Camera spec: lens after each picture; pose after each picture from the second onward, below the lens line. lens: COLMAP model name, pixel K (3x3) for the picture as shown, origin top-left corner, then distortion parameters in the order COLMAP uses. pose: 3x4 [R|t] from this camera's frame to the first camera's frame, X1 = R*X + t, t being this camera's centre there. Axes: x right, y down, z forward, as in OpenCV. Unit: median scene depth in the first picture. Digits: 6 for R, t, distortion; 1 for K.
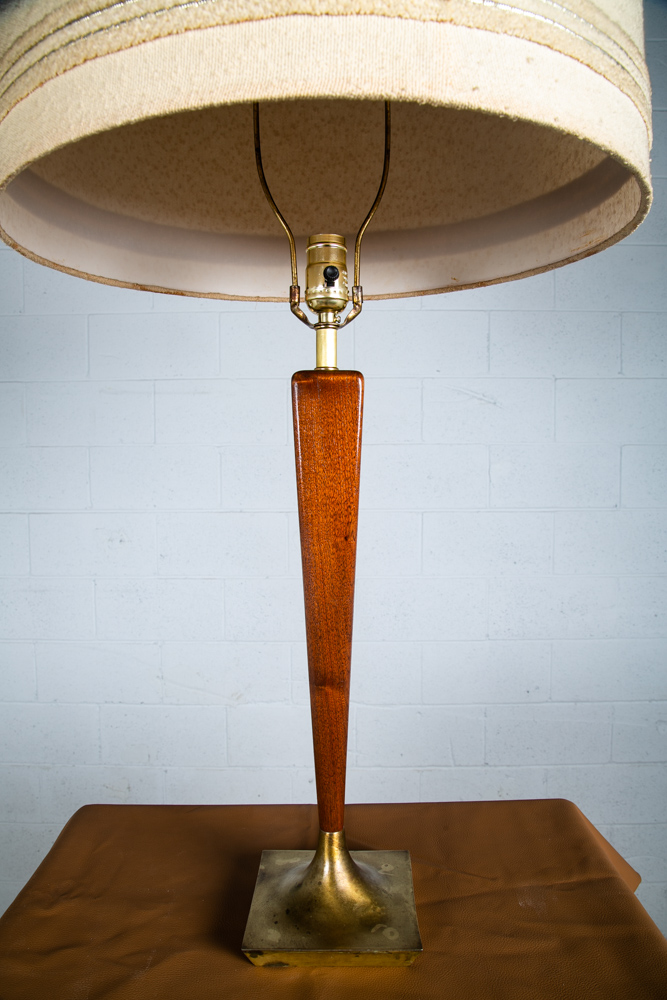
lens RADIAL K [[804.1, 0, 333.5], [0, 804.1, 500.0], [0, 0, 1]] dist [-0.072753, -0.003144]
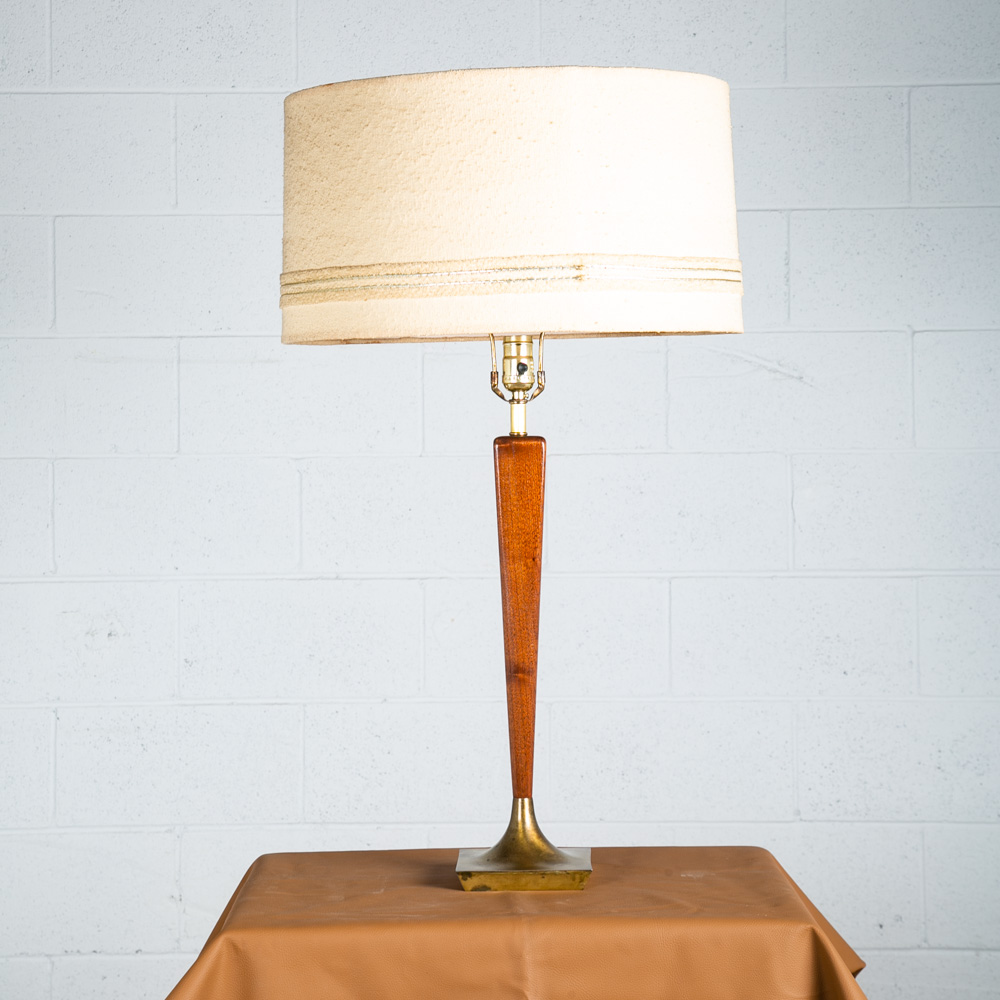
lens RADIAL K [[1958.1, 0, 501.7], [0, 1958.1, 414.7], [0, 0, 1]] dist [0.016585, 0.204428]
pose [[0.999992, -0.002877, 0.002808, -0.042847], [0.003090, 0.996870, -0.079003, 0.059888], [-0.002572, 0.079011, 0.996870, -2.123310]]
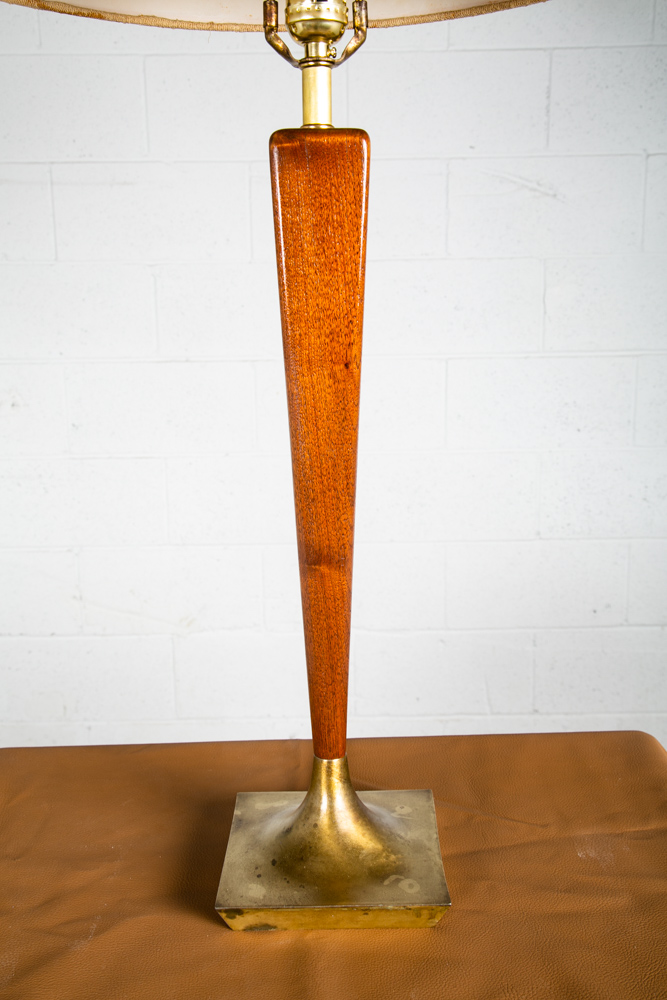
lens RADIAL K [[1153.0, 0, 331.4], [0, 1153.0, 507.0], [0, 0, 1]] dist [0.042680, 0.169991]
pose [[0.999879, -0.011534, 0.010452, -0.010129], [0.009996, 0.990548, 0.136802, 0.028424], [-0.011931, -0.136681, 0.990543, -0.065652]]
